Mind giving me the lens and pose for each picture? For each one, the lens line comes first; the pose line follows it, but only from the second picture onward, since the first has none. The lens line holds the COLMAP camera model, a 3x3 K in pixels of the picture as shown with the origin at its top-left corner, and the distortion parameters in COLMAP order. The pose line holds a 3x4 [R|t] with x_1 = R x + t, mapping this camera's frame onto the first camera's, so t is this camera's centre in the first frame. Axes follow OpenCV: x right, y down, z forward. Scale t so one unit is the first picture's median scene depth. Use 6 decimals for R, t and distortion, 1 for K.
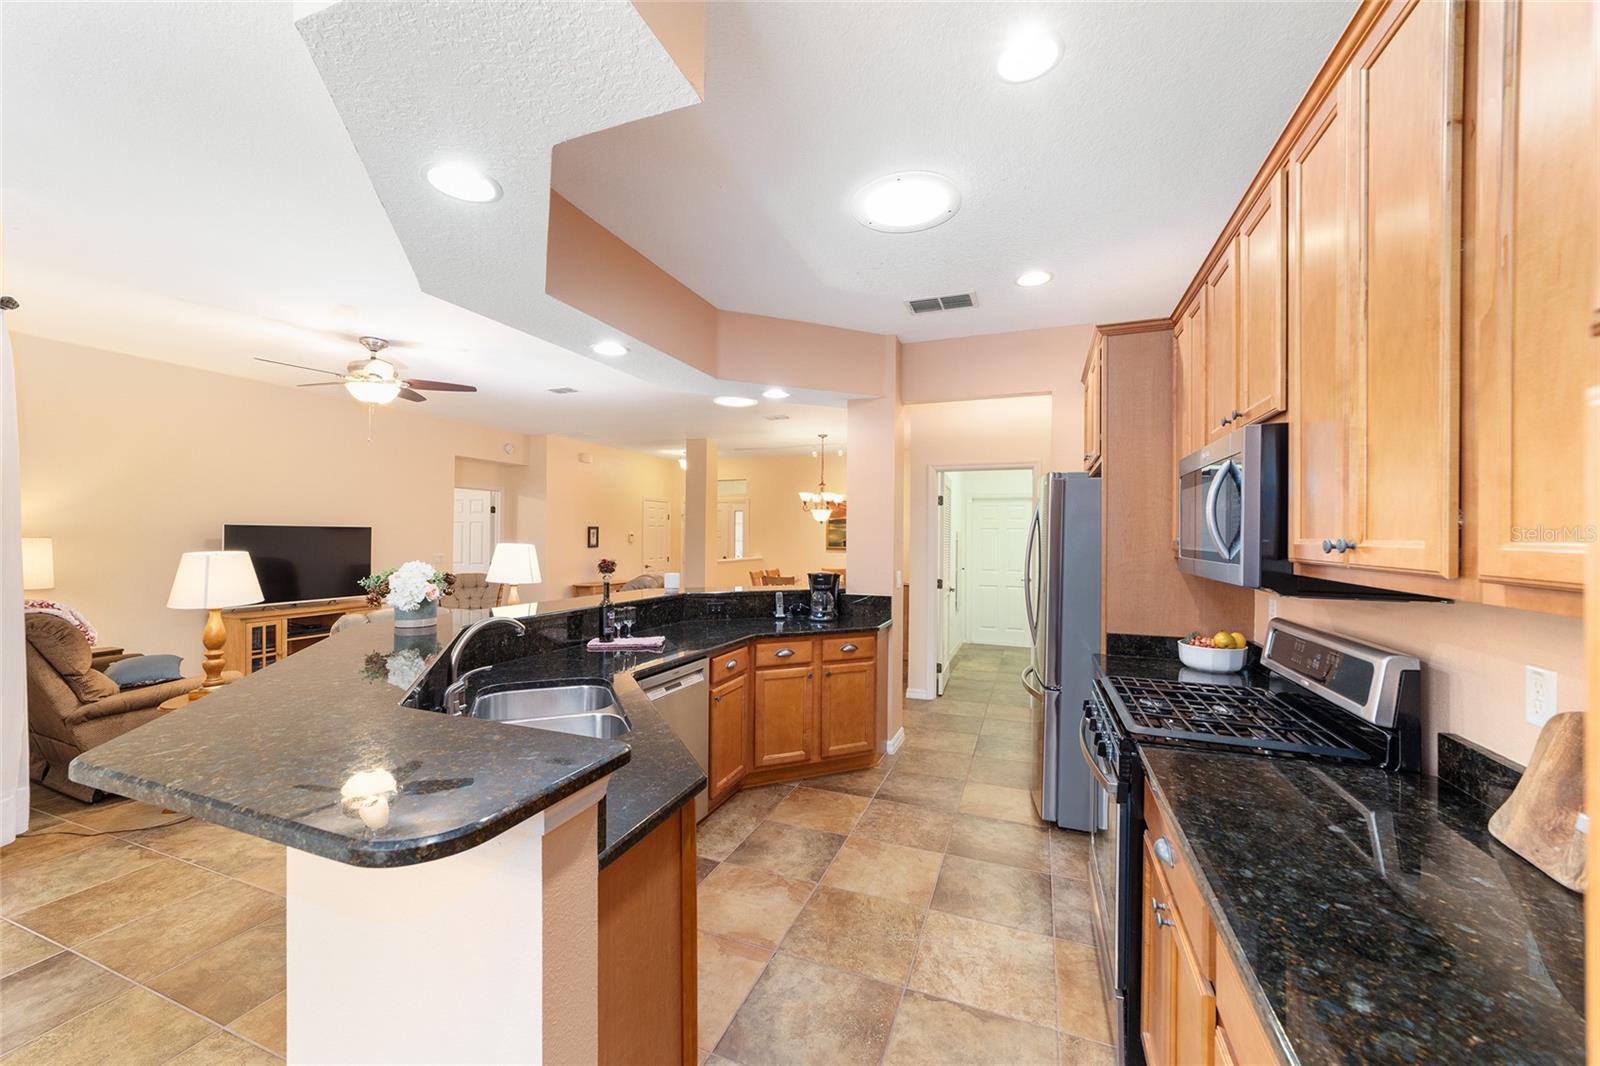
lens RADIAL K [[614.8, 0, 788.4], [0, 614.8, 535.7], [0, 0, 1]] dist [-0.008242, 0.006707]
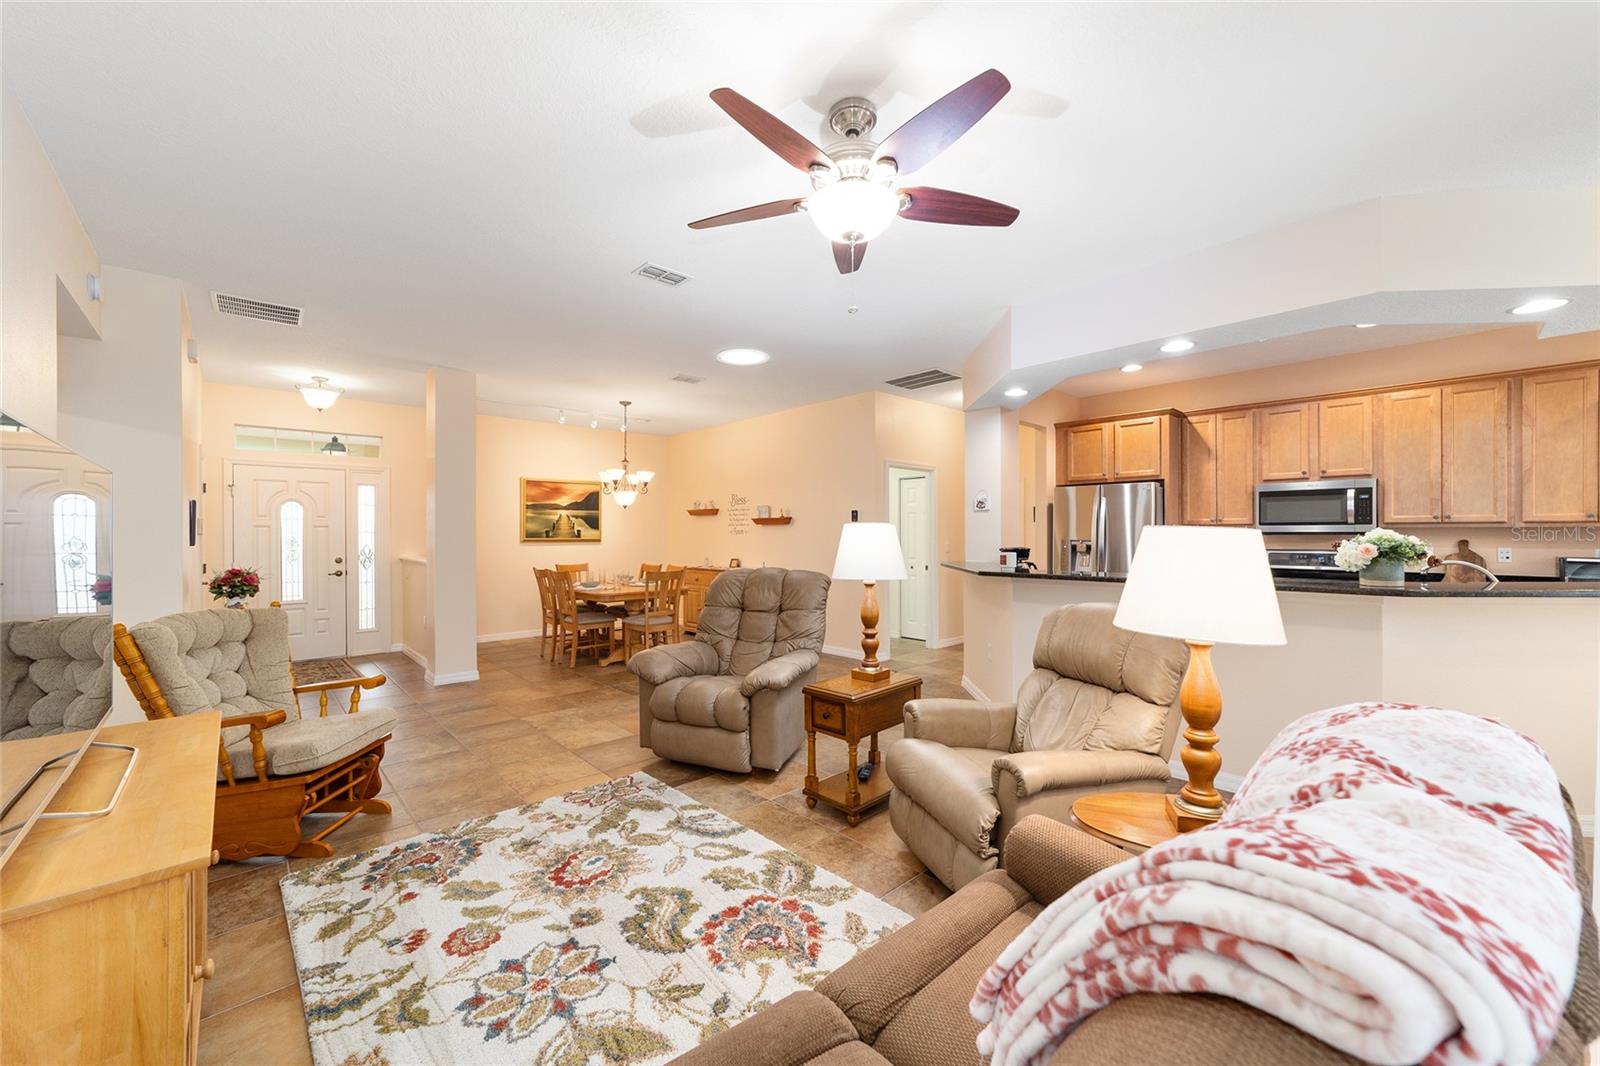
lens RADIAL K [[614.8, 0, 797.2], [0, 614.8, 532.4], [0, 0, 1]] dist [-0.008242, 0.006707]
pose [[0.430010, -0.004547, 0.902813, -1.574049], [0.005374, 0.999982, 0.002477, 0.033317], [-0.902808, 0.003787, 0.430027, 1.127140]]
